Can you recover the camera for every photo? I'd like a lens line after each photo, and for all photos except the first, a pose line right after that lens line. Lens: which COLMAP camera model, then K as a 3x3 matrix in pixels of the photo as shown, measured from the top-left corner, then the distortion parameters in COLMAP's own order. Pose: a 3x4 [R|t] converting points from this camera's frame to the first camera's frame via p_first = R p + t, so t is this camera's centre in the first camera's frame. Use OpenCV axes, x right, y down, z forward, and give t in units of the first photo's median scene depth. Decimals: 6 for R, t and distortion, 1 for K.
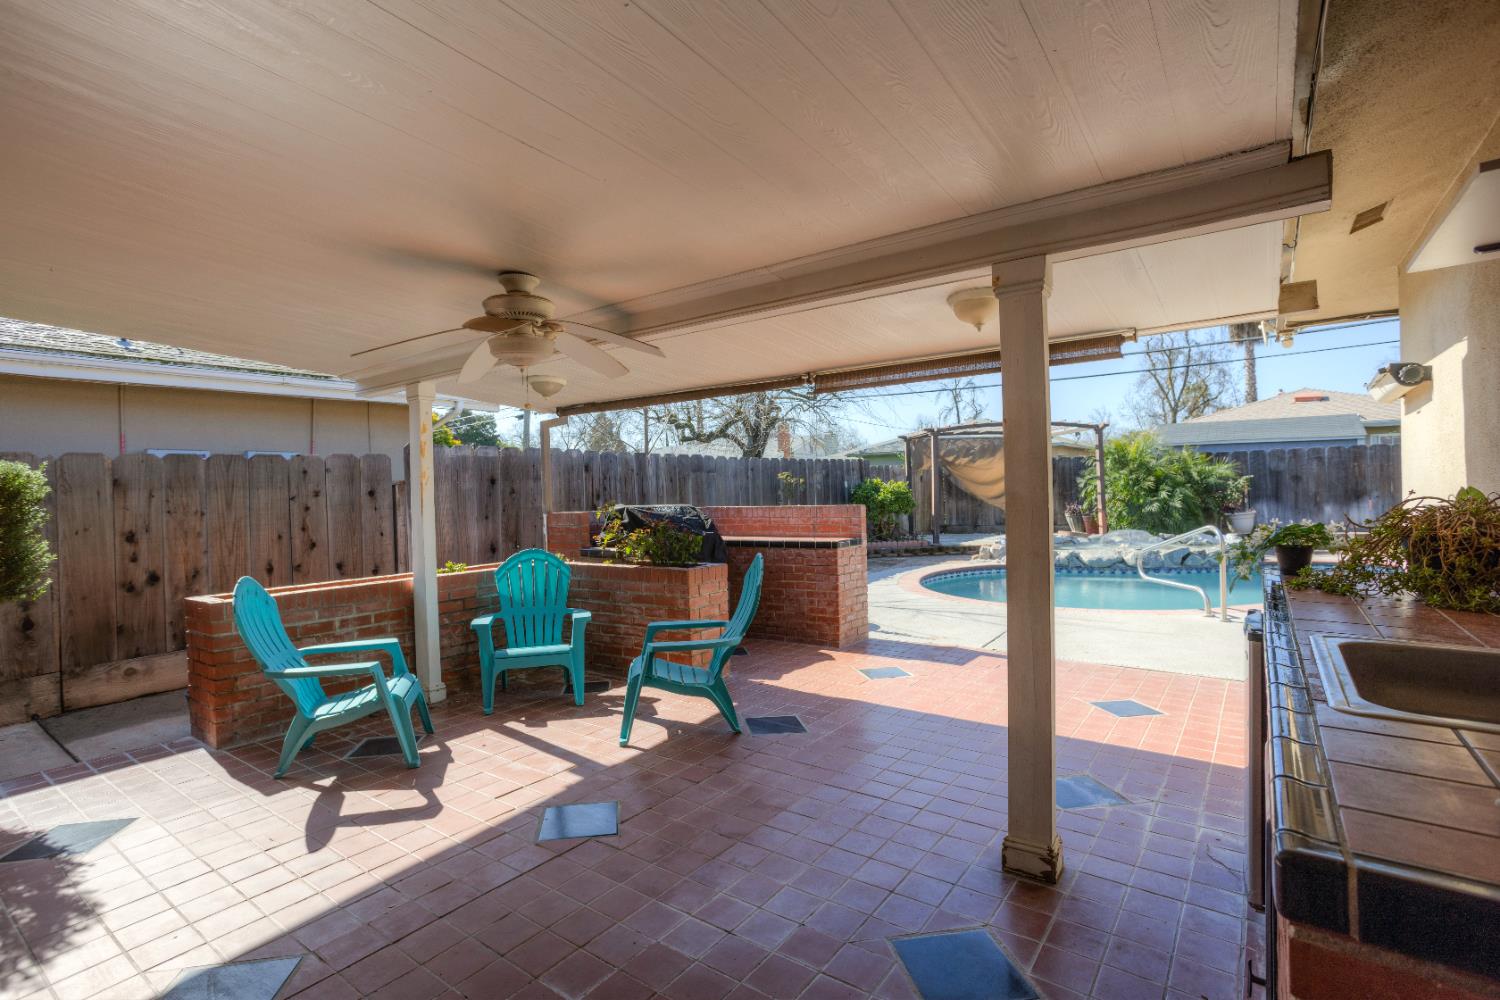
lens RADIAL K [[719.4, 0, 745.4], [0, 719.4, 494.0], [0, 0, 1]] dist [-0.029576, 0.015716]
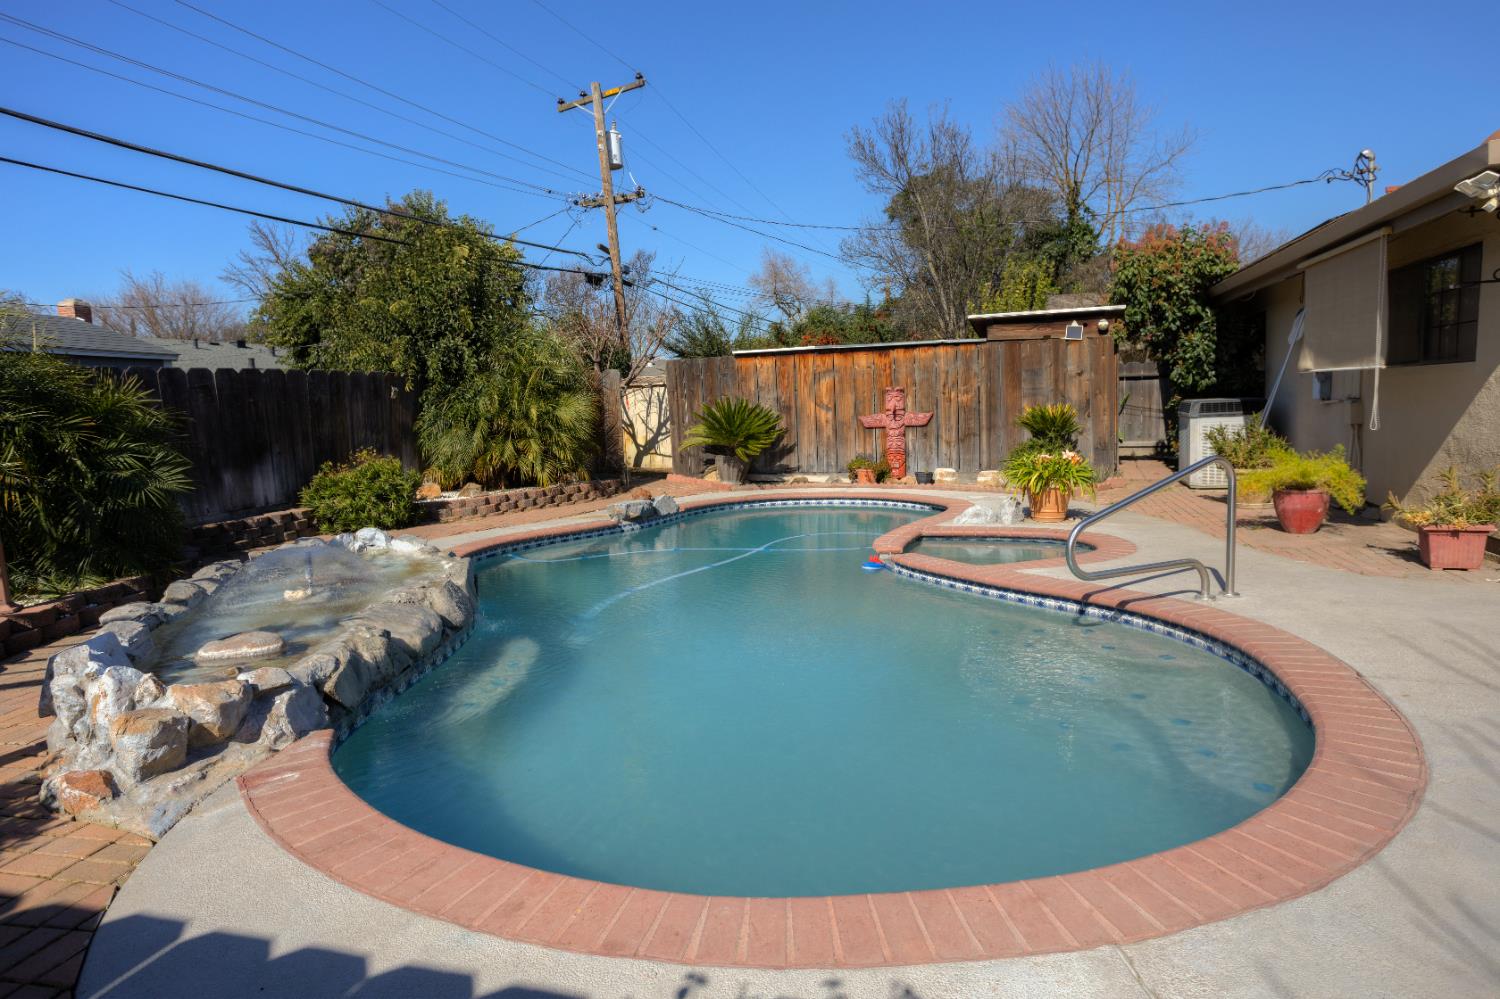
lens RADIAL K [[867.1, 0, 753.2], [0, 867.1, 490.4], [0, 0, 1]] dist [-0.014970, 0.004051]
pose [[-0.341240, -0.061874, 0.937937, 0.028832], [0.050800, 0.995159, 0.084131, -0.006061], [-0.938602, 0.076356, -0.336445, 0.831906]]
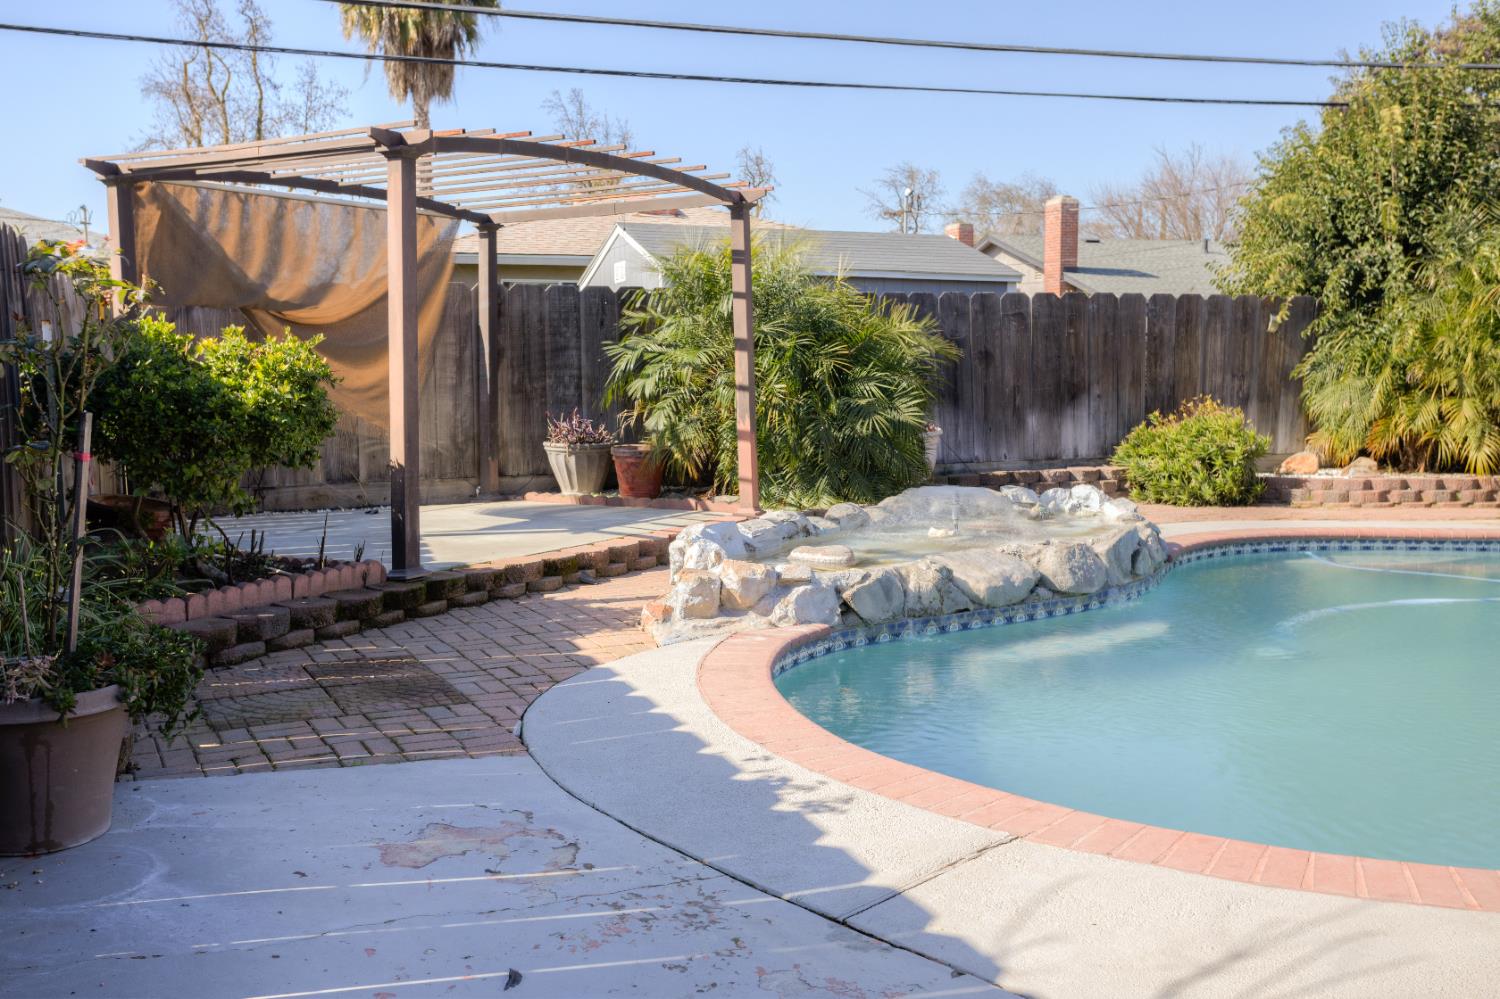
lens RADIAL K [[1459.1, 0, 750.1], [0, 1459.1, 500.7], [0, 0, 1]] dist [0.033693, 0.000000]
pose [[0.543268, -0.060425, 0.837382, -0.126628], [-0.002953, 0.997263, 0.073877, 0.001716], [-0.839554, -0.042608, 0.541602, 0.612454]]
